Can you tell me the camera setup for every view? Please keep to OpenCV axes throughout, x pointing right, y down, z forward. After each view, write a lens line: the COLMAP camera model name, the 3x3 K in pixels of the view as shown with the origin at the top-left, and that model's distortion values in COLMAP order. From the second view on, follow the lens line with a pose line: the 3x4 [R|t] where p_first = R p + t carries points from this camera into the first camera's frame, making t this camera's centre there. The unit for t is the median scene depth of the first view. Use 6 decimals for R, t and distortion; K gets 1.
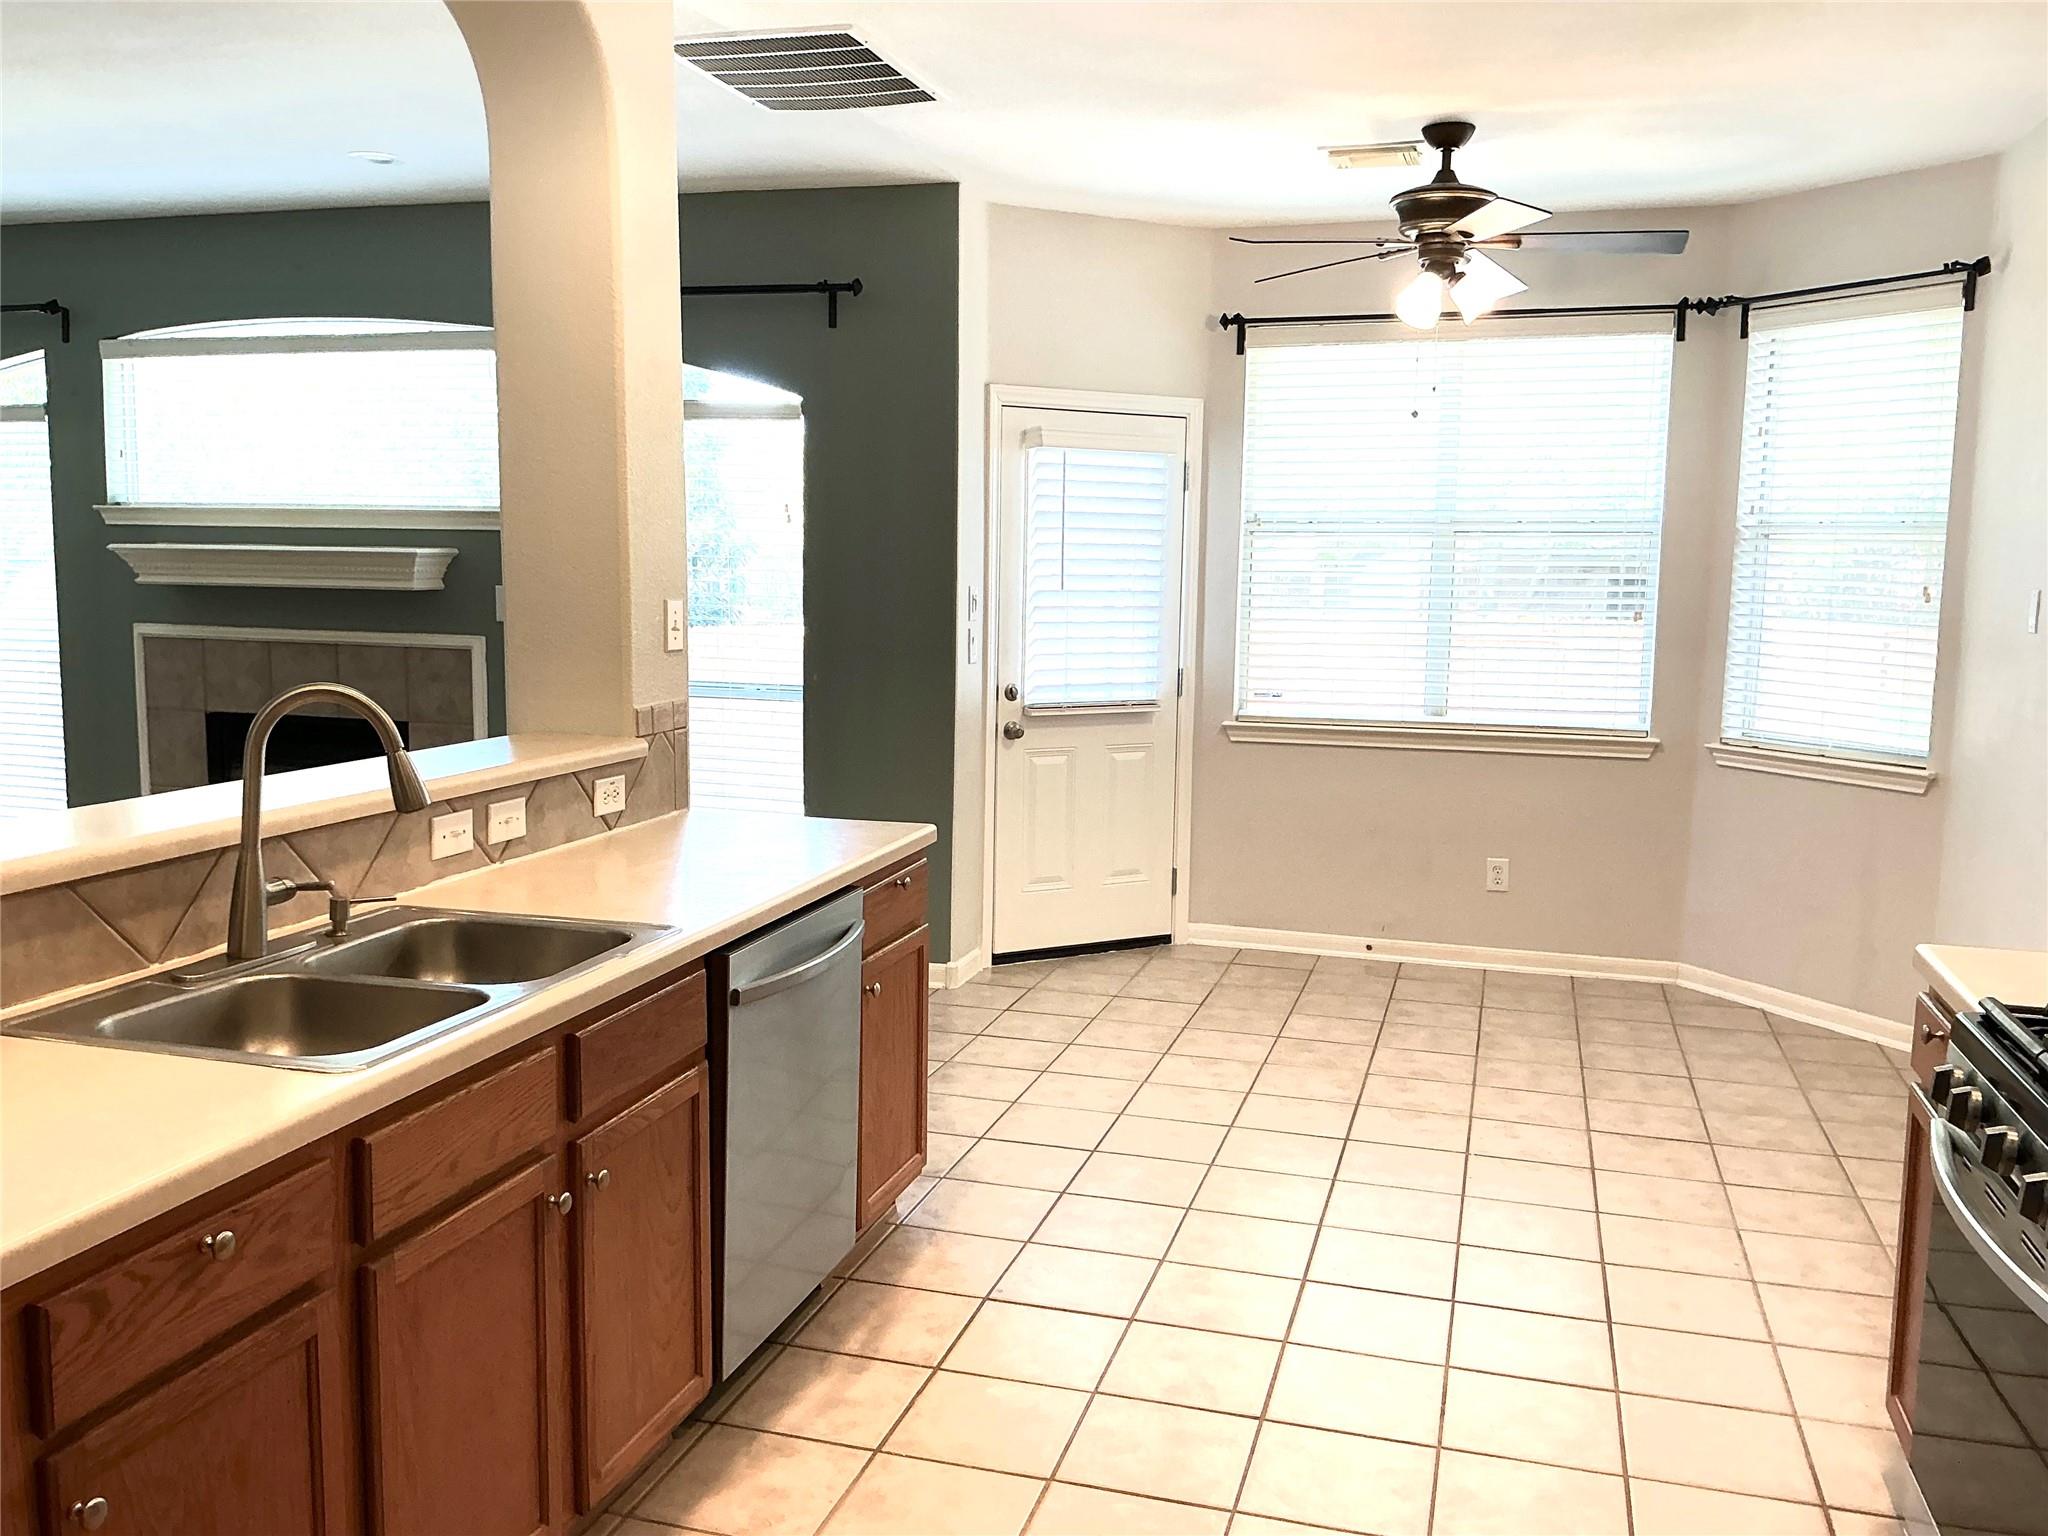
lens RADIAL K [[1690.1, 0, 1022.0], [0, 1690.1, 774.1], [0, 0, 1]] dist [0.120434, -0.207227]
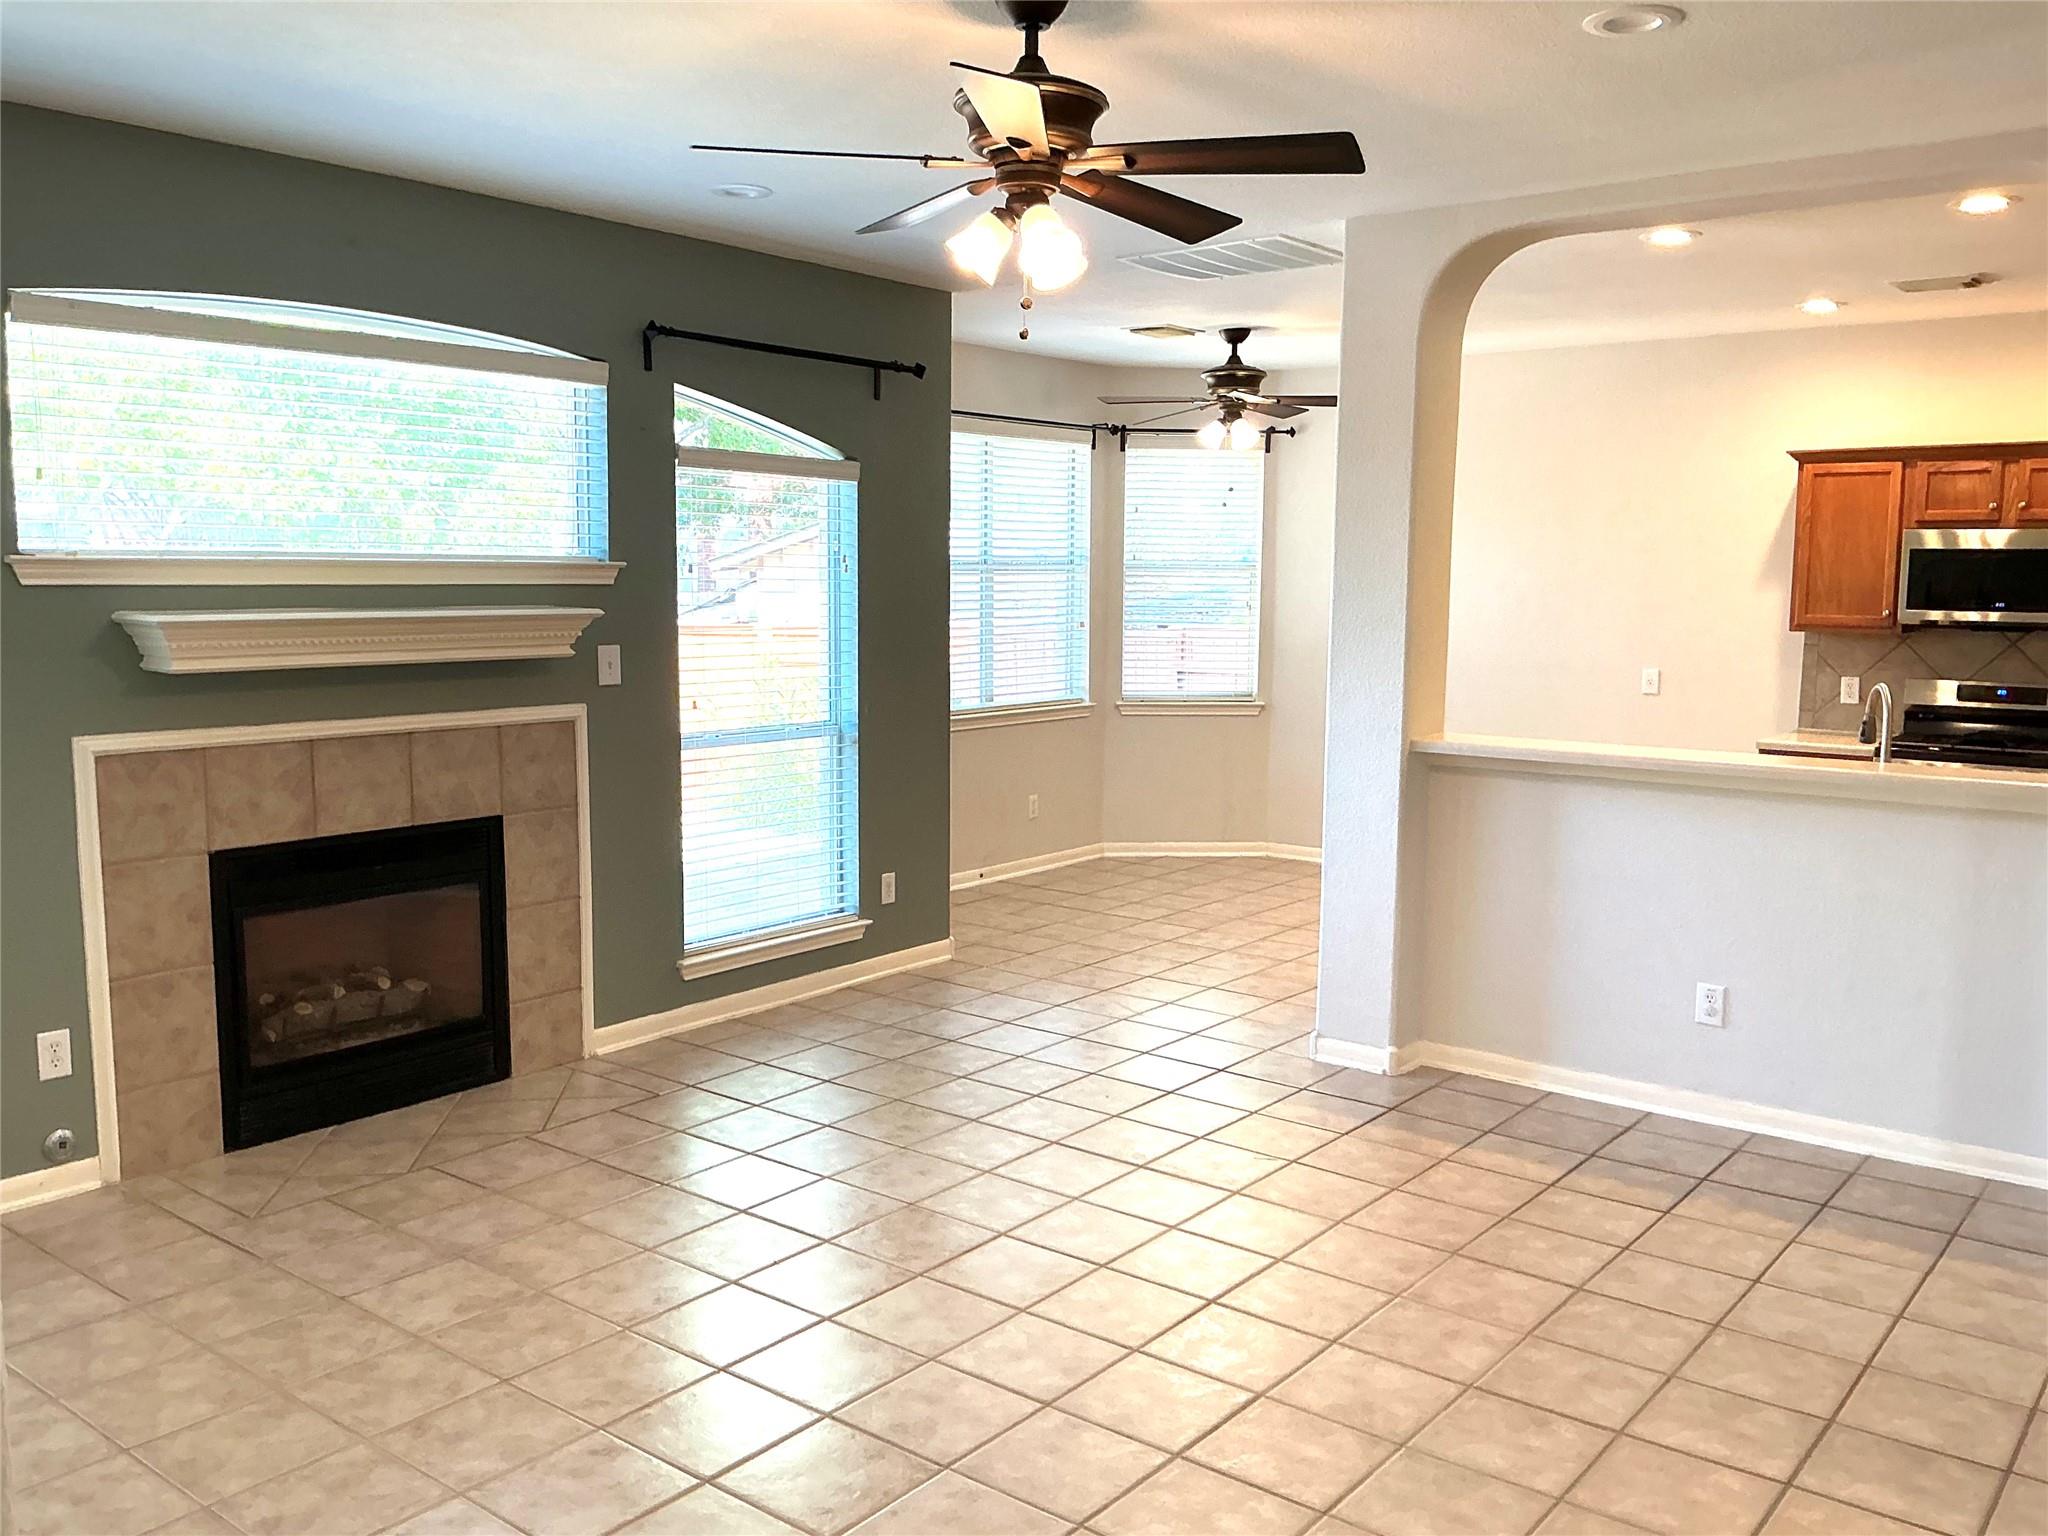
lens RADIAL K [[1698.2, 0, 1024.0], [0, 1698.2, 768.0], [0, 0, 1]] dist [0.043949, 0.000023]
pose [[0.372112, -0.121907, 0.920148, -1.135985], [0.115127, 0.989744, 0.084570, -0.104184], [-0.921021, 0.074464, 0.382330, 0.494100]]
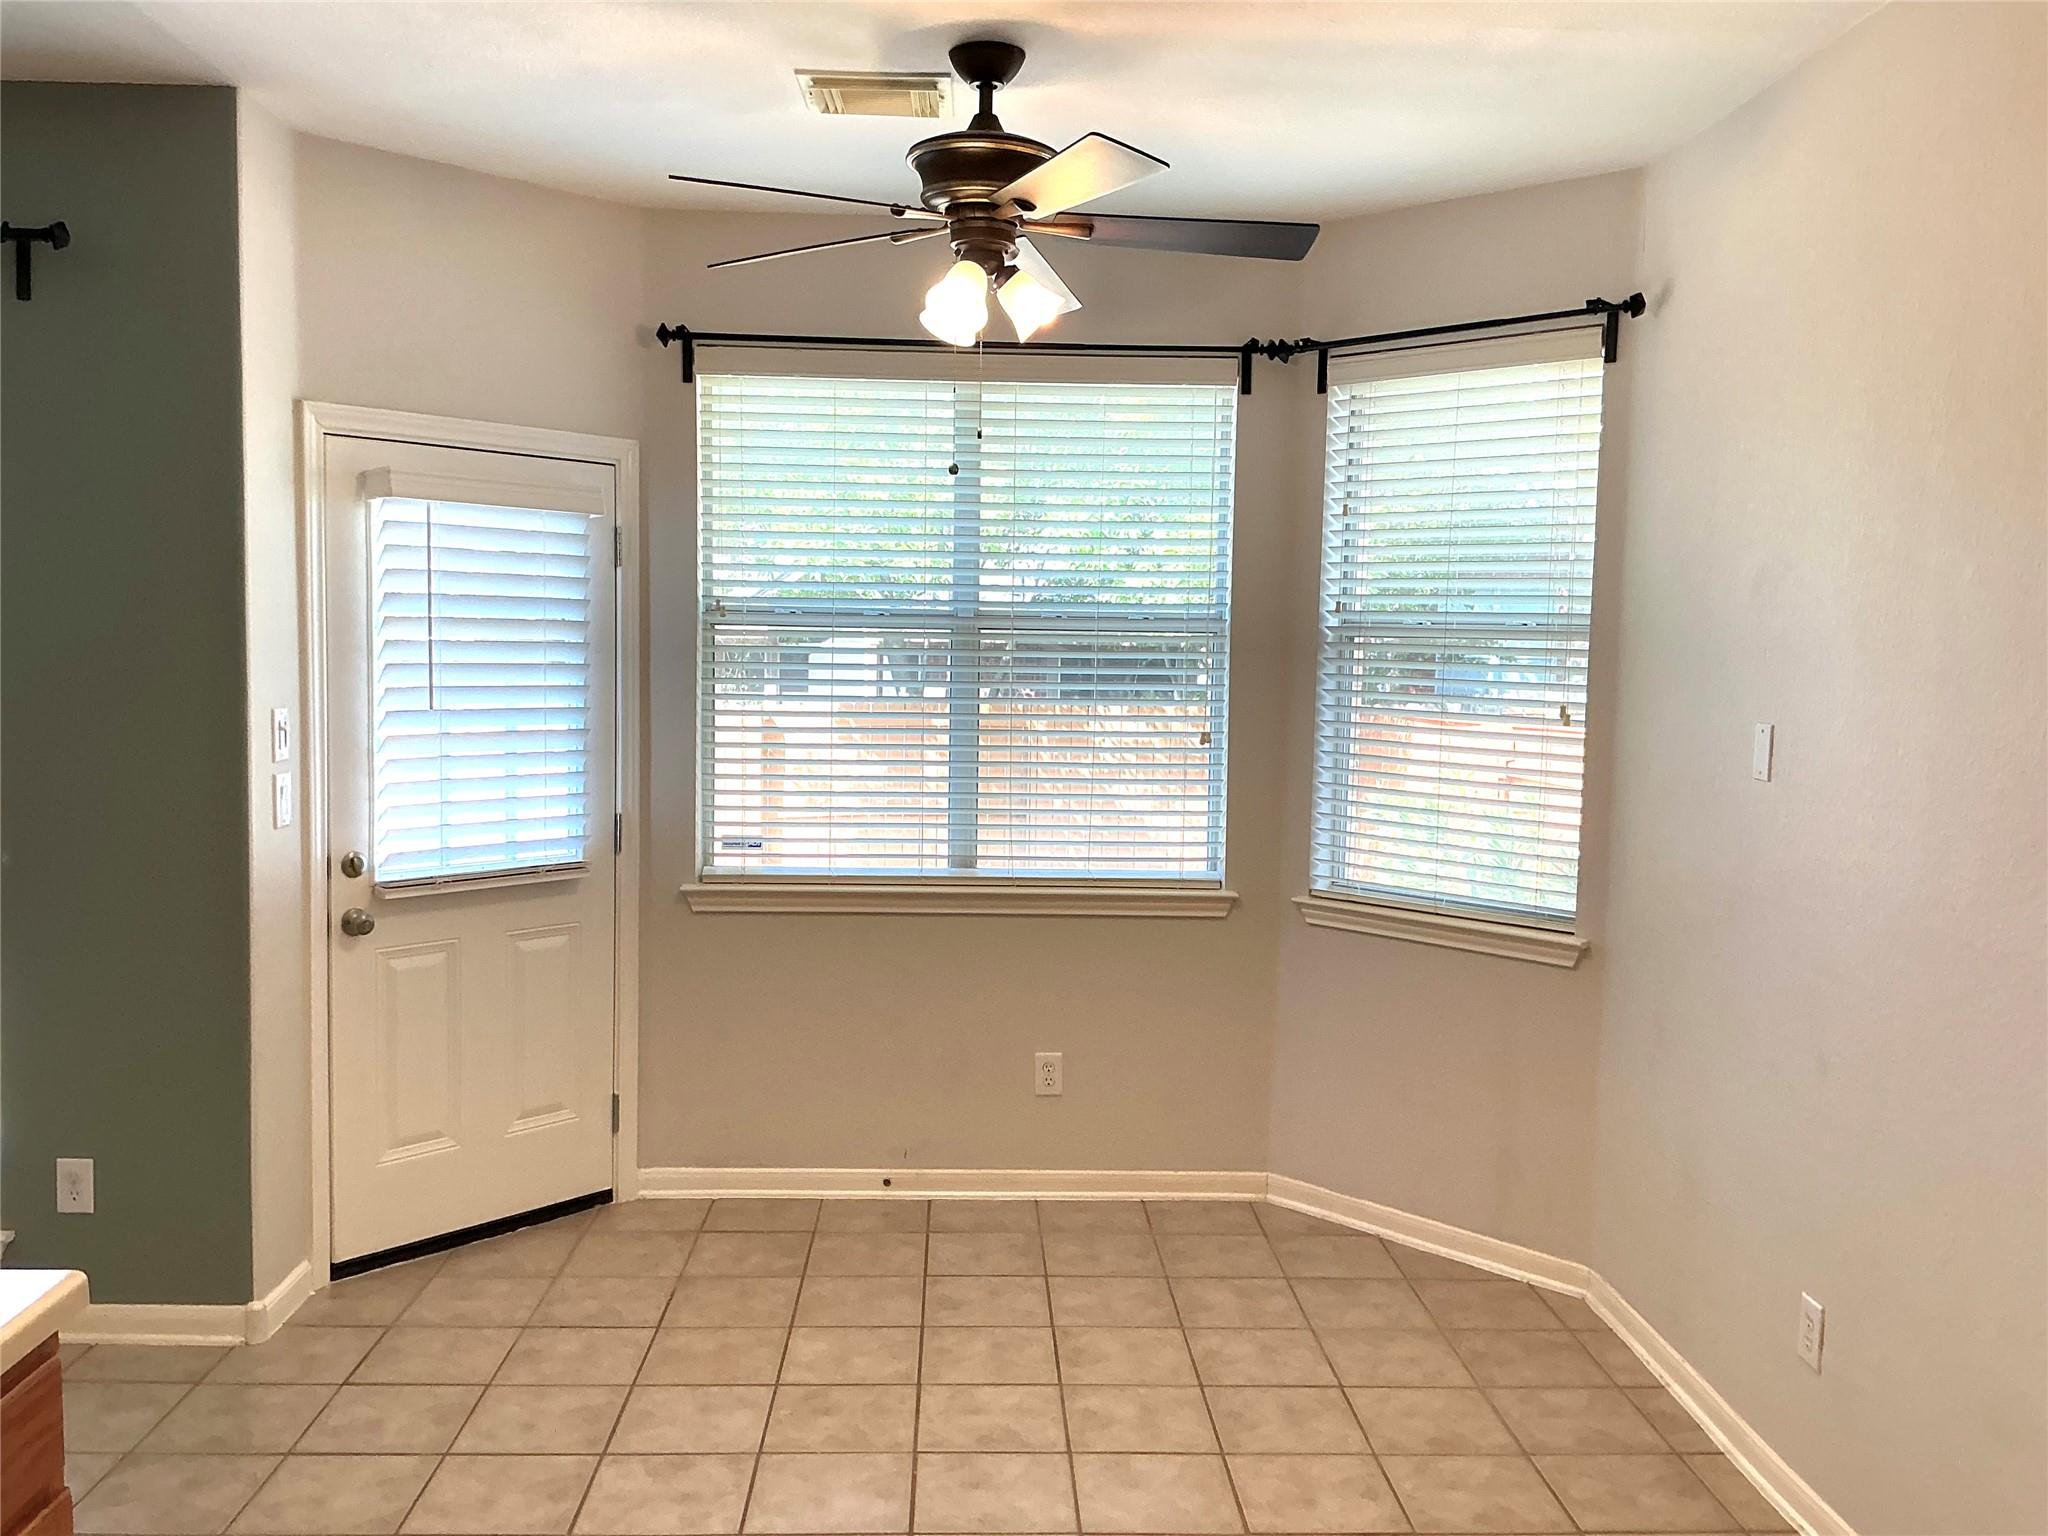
lens RADIAL K [[1690.1, 0, 1022.0], [0, 1690.1, 774.1], [0, 0, 1]] dist [0.120434, -0.207227]
pose [[0.948469, -0.023189, 0.316019, 0.032658], [0.035138, 0.998865, -0.032166, -0.055870], [-0.314914, 0.041612, 0.948207, 0.299451]]
